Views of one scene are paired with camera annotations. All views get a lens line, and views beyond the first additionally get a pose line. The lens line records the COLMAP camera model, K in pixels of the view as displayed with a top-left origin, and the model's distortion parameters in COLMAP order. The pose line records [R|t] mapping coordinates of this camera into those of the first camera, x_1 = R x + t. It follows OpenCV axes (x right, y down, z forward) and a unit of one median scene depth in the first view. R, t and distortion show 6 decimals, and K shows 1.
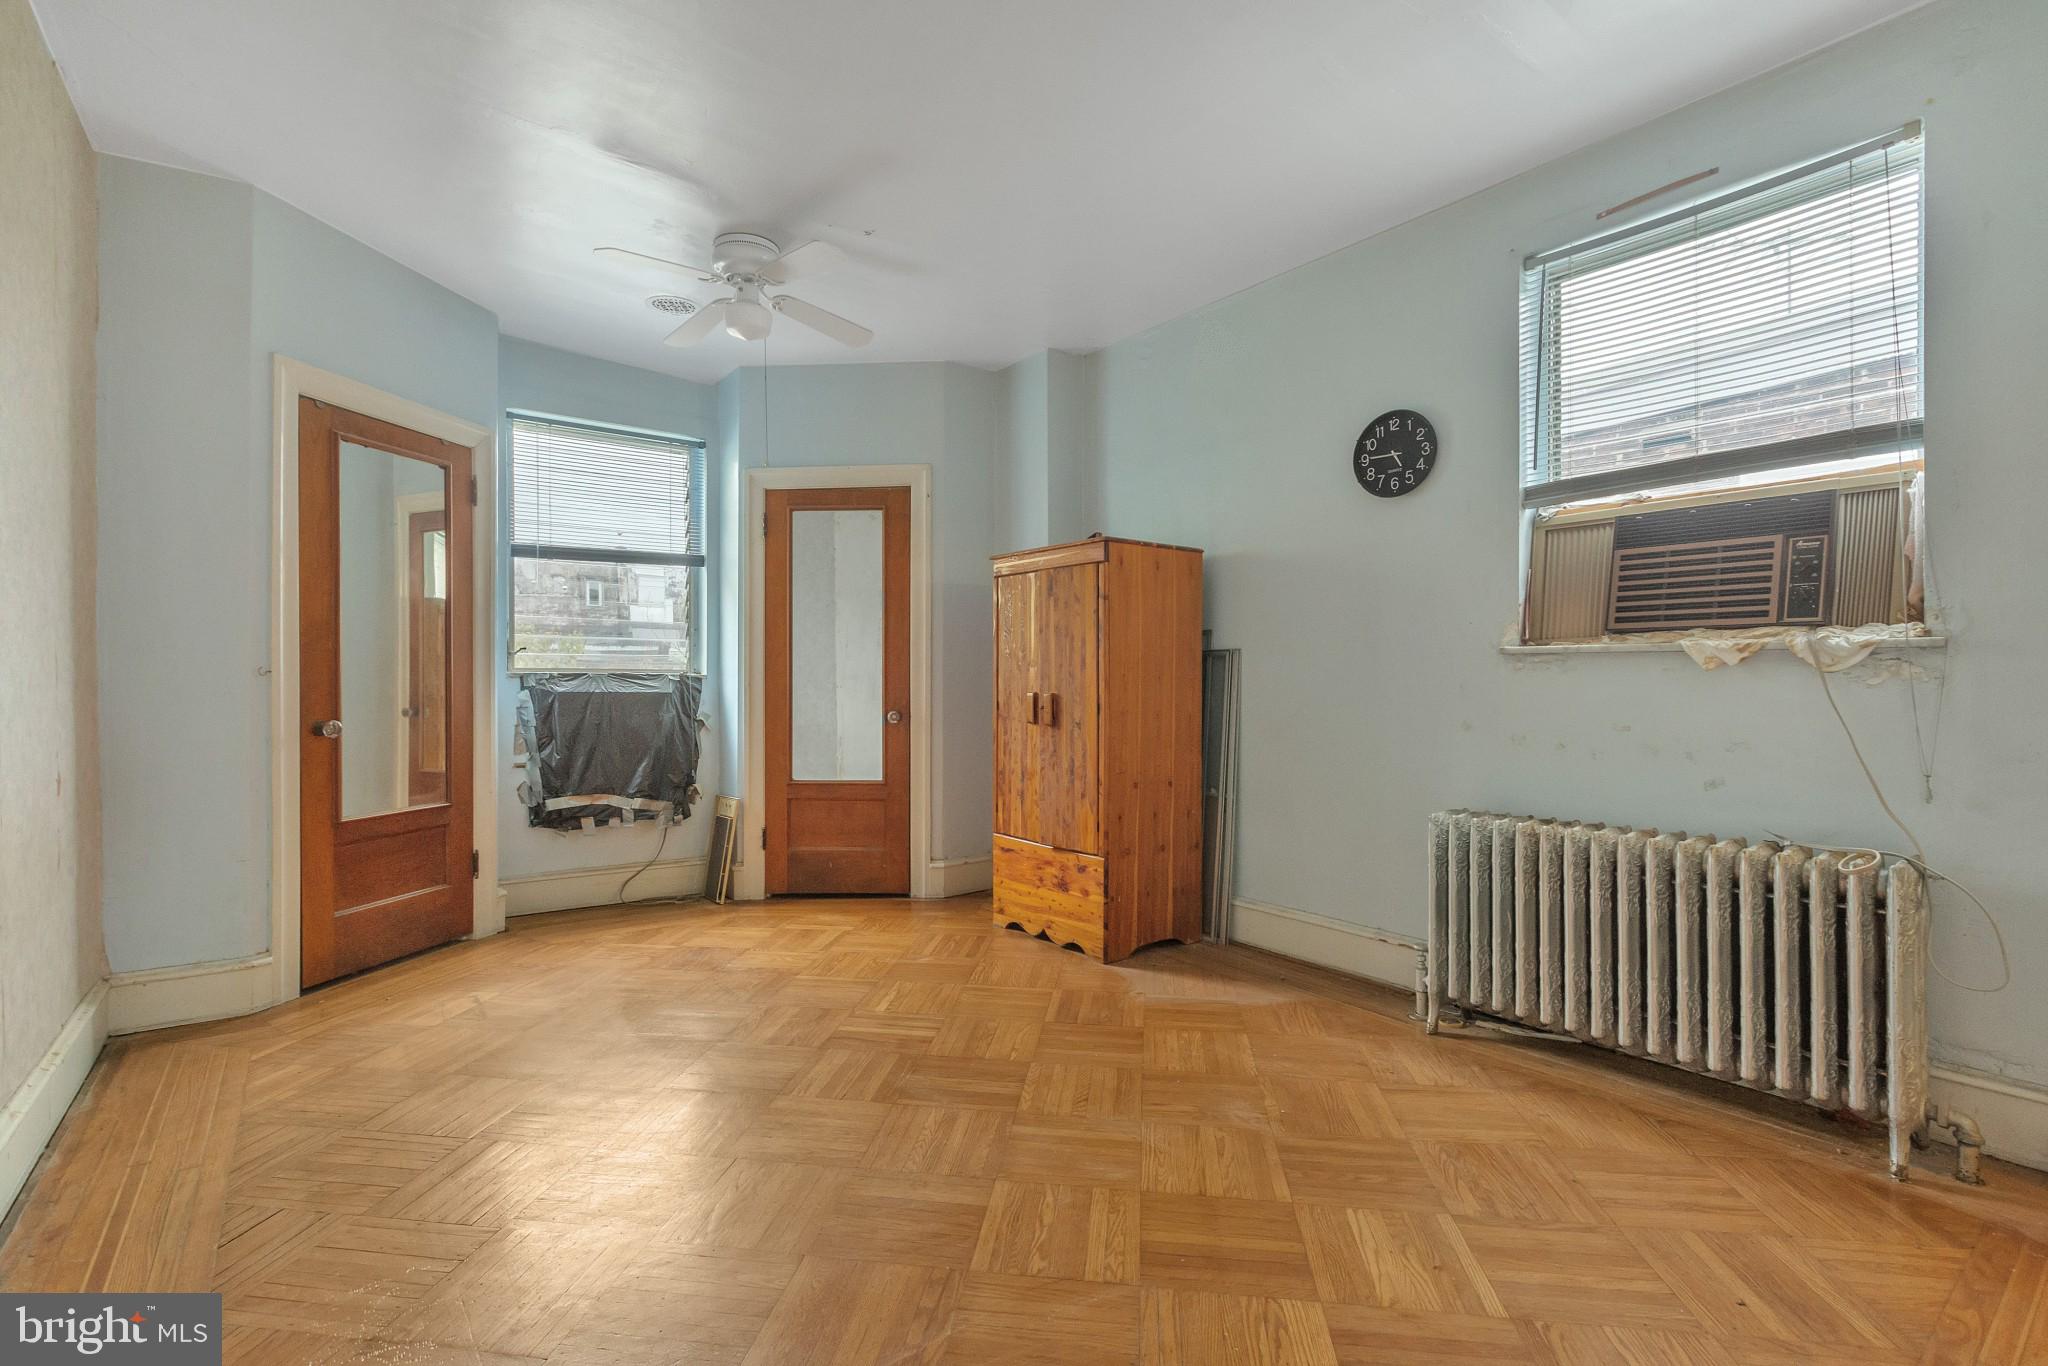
lens RADIAL K [[930.4, 0, 1022.4], [0, 930.4, 687.6], [0, 0, 1]] dist [0.005417, 0.000841]
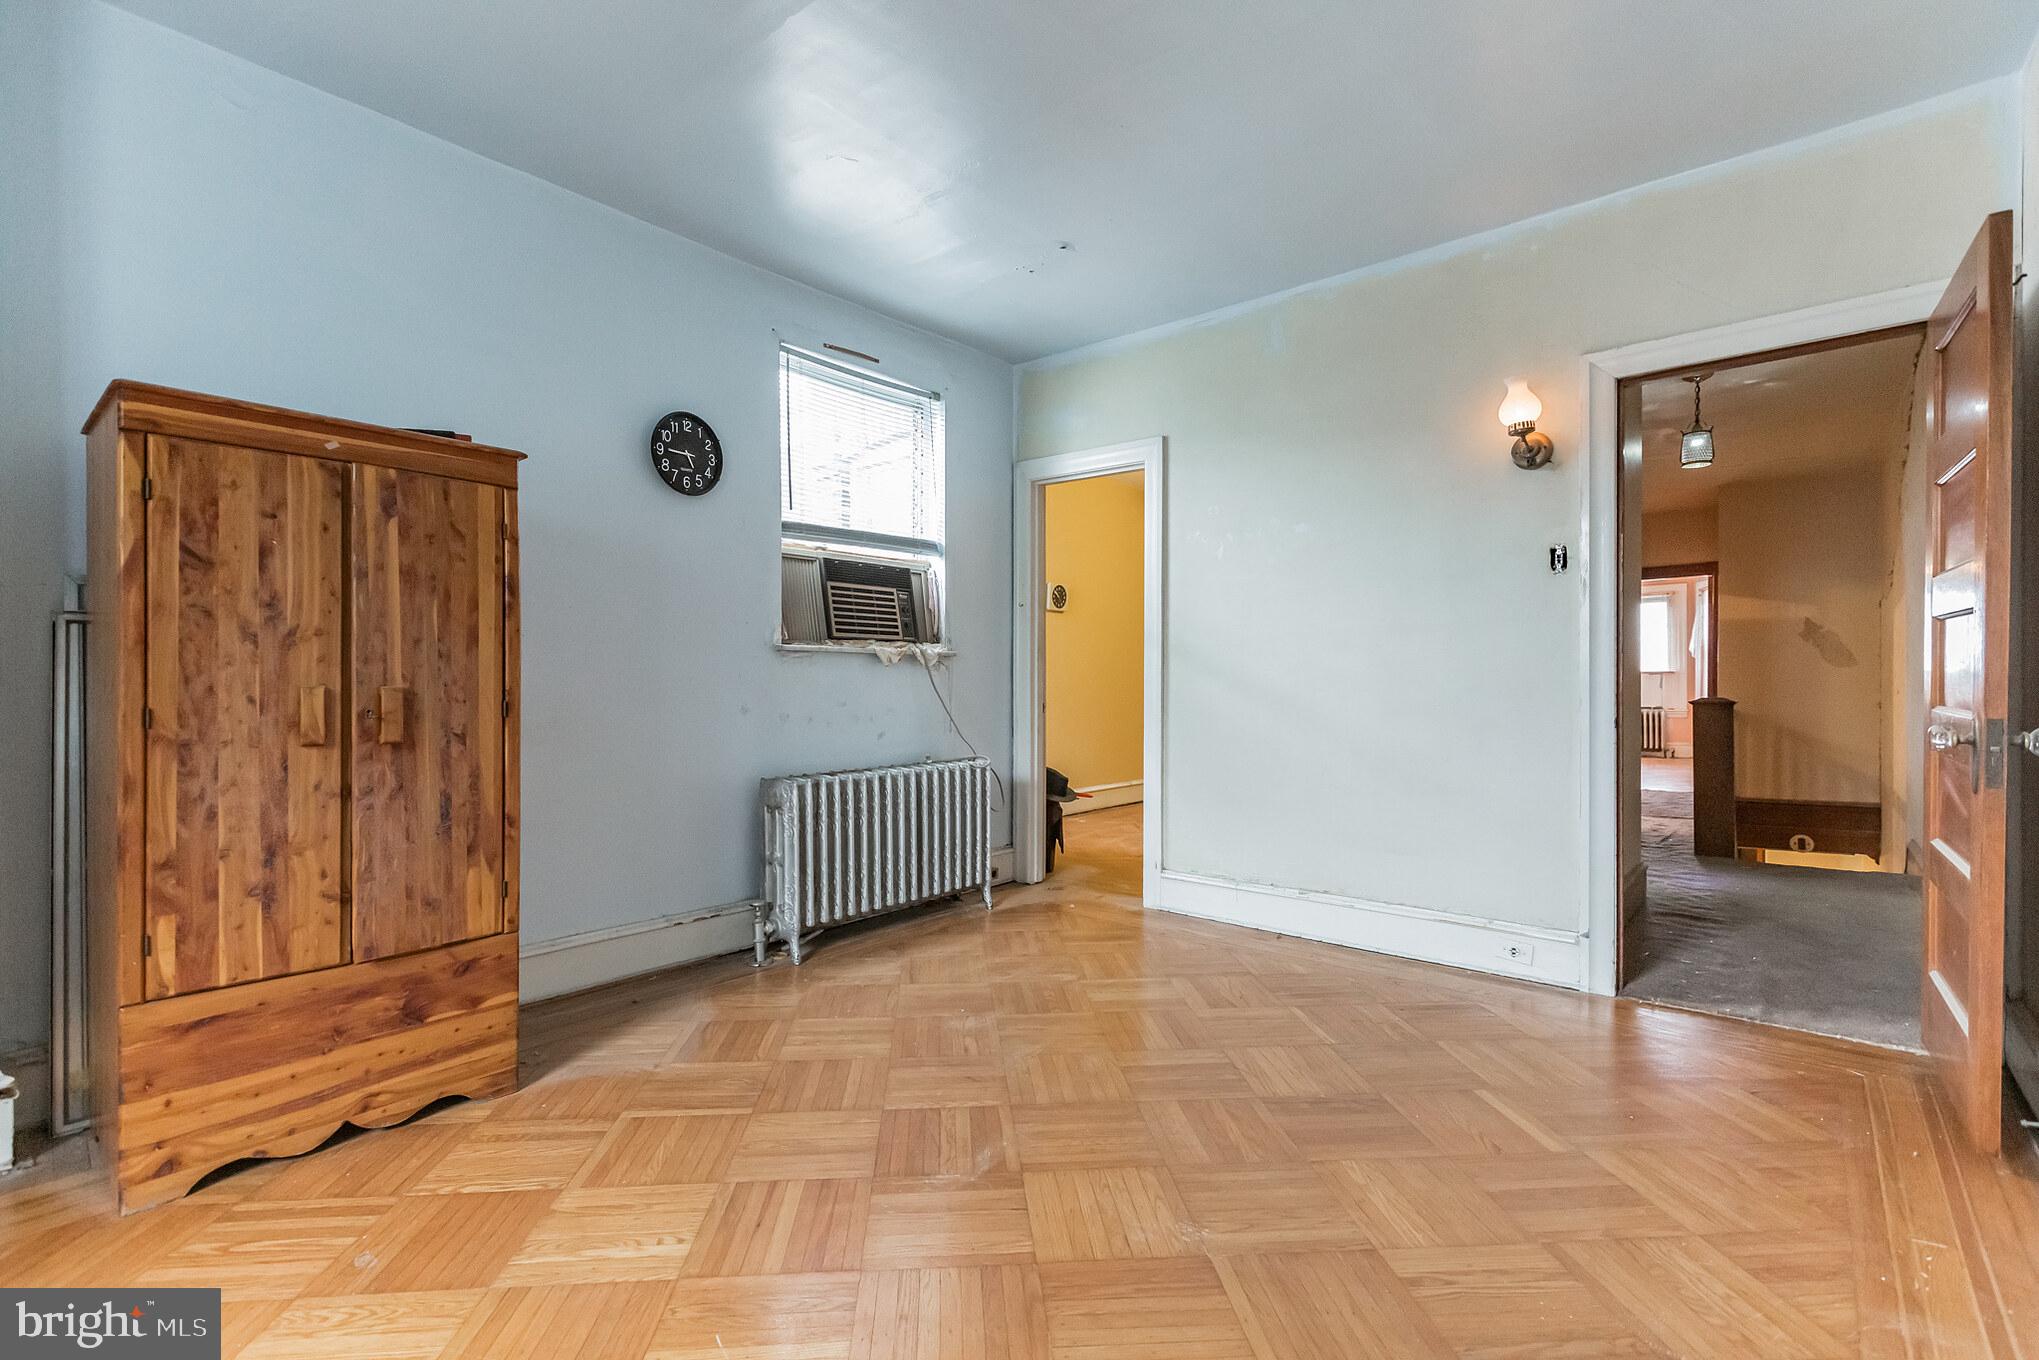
lens RADIAL K [[926.3, 0, 1004.8], [0, 926.3, 682.0], [0, 0, 1]] dist [0.005417, 0.000841]
pose [[-0.200799, -0.002066, 0.979630, -0.599594], [0.007802, 0.999963, 0.003708, 0.003714], [-0.979601, 0.008388, -0.200775, 0.744811]]
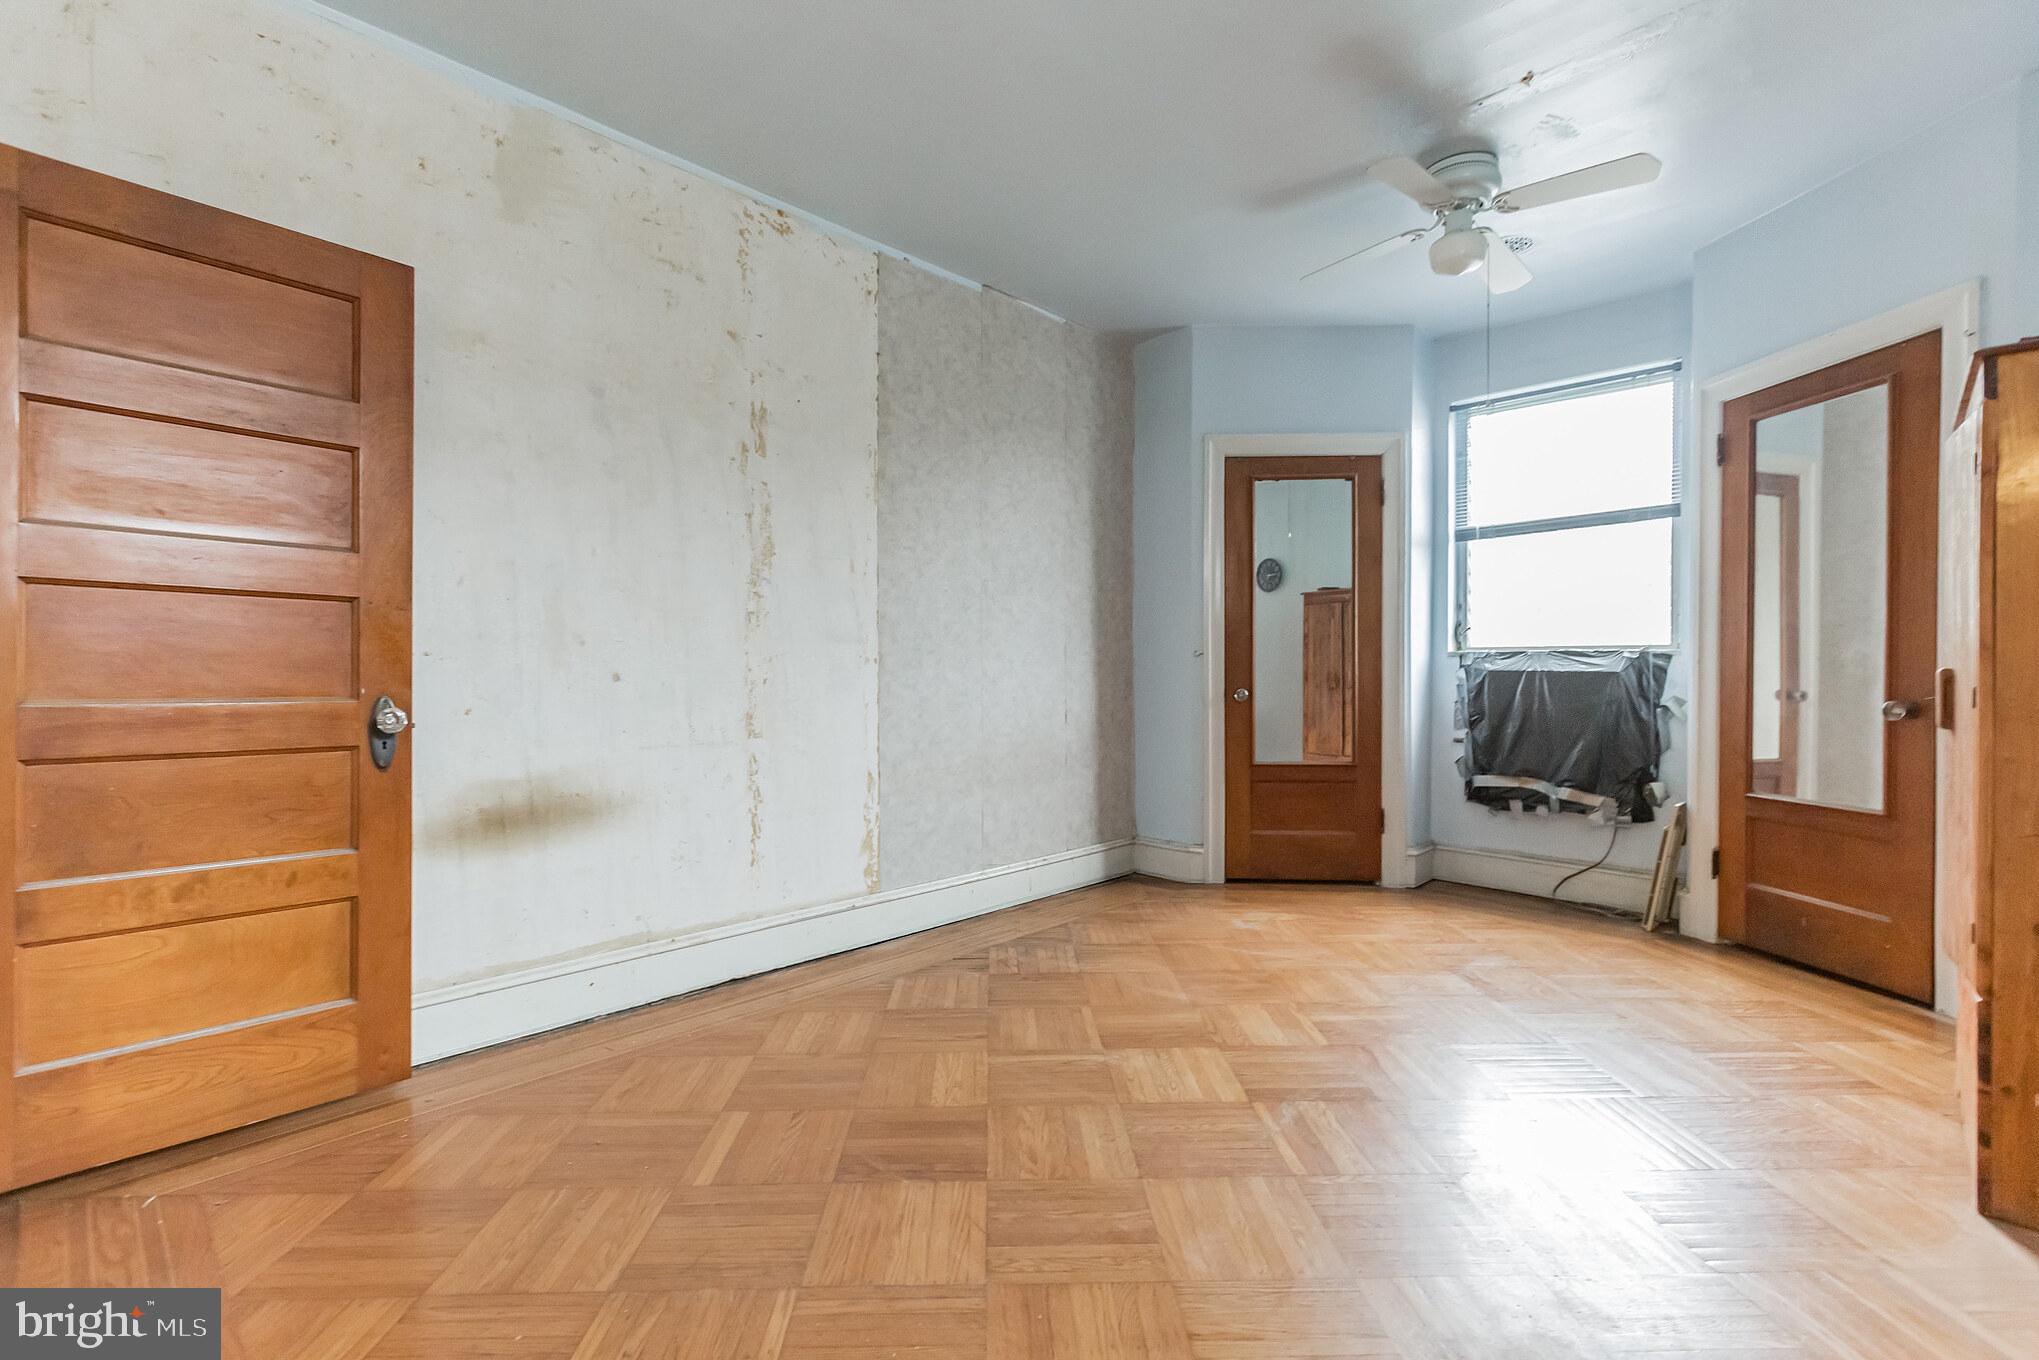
lens RADIAL K [[926.3, 0, 1018.4], [0, 926.3, 678.5], [0, 0, 1]] dist [0.005417, 0.000841]
pose [[0.164215, 0.007259, -0.986398, 0.464695], [-0.006015, 0.999962, 0.006357, 0.011906], [0.986406, 0.004889, 0.164253, 0.389490]]
